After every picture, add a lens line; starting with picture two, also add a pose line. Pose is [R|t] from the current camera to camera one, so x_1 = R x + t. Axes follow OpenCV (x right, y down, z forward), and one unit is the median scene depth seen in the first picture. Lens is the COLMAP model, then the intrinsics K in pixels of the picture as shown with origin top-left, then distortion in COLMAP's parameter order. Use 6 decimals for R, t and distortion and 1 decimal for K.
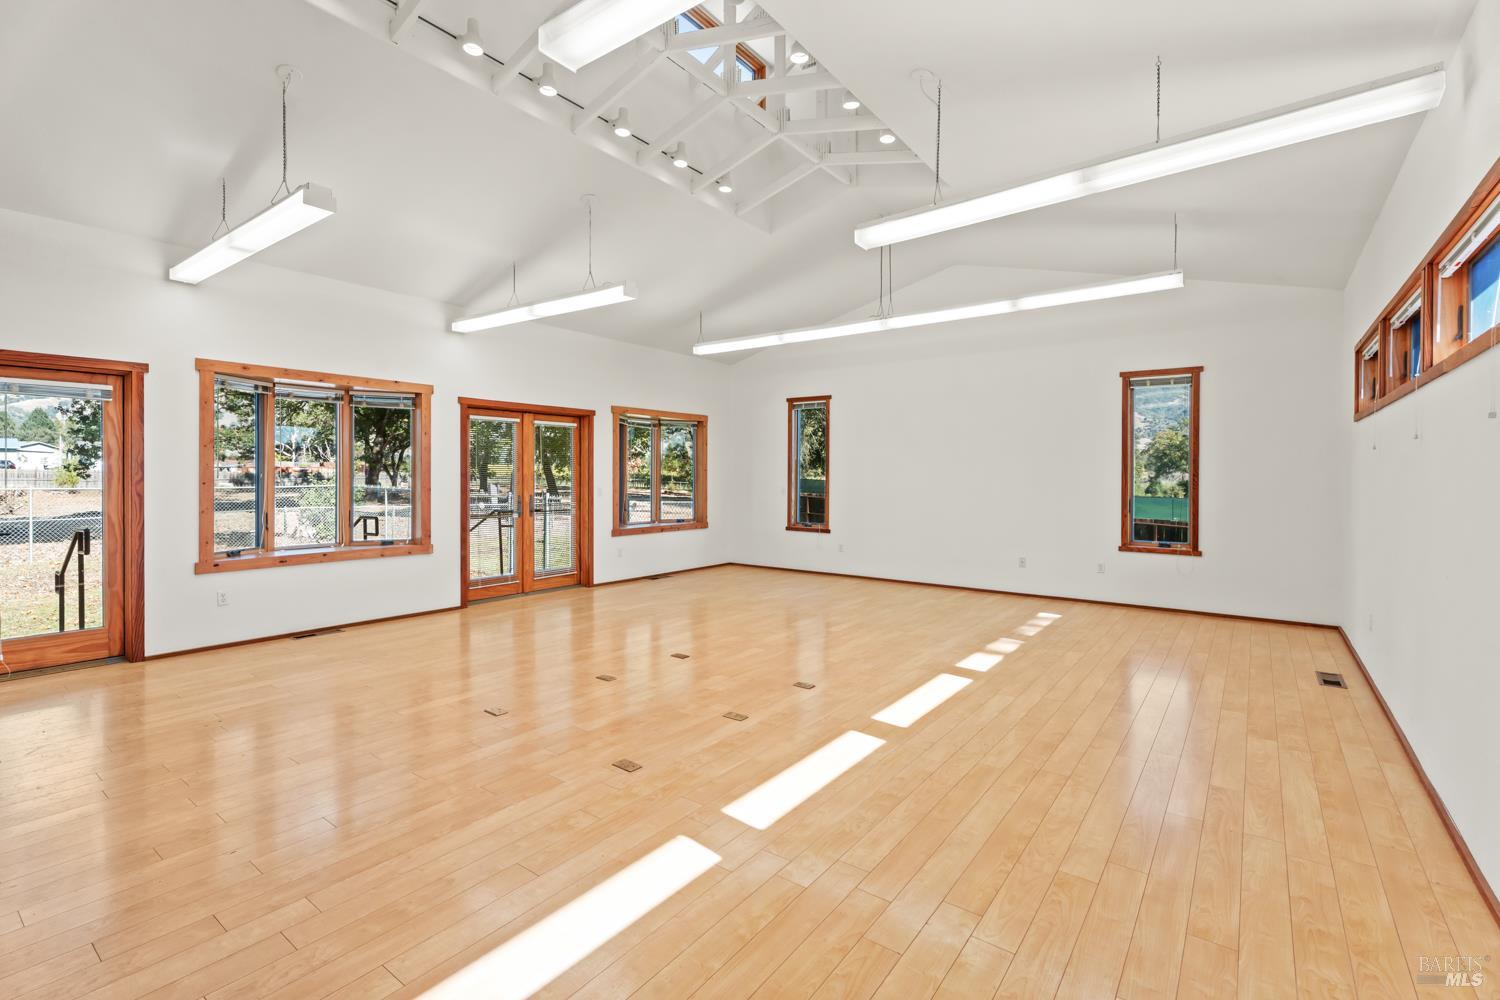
lens RADIAL K [[683.5, 0, 743.7], [0, 683.5, 483.0], [0, 0, 1]] dist [0.000437, 0.026626]
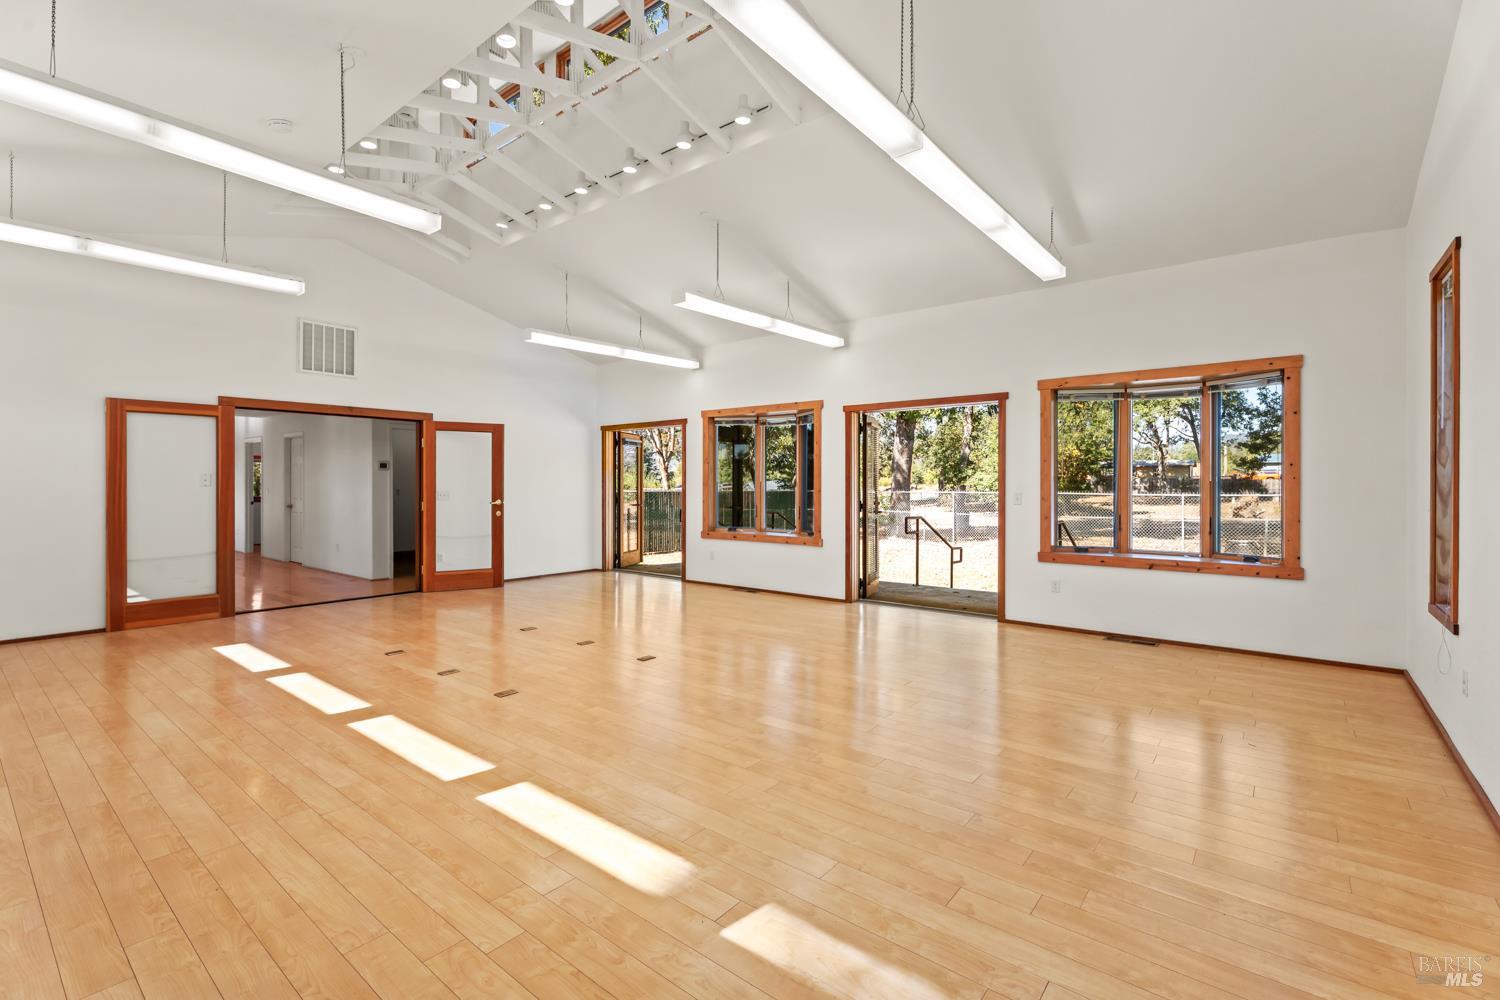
lens RADIAL K [[683.5, 0, 743.7], [0, 683.5, 483.0], [0, 0, 1]] dist [0.000437, 0.026626]
pose [[-0.060355, 0.000834, -0.998177, 0.699824], [-0.003631, 0.999993, 0.001055, -0.005017], [0.998170, 0.003688, -0.060351, 0.940779]]
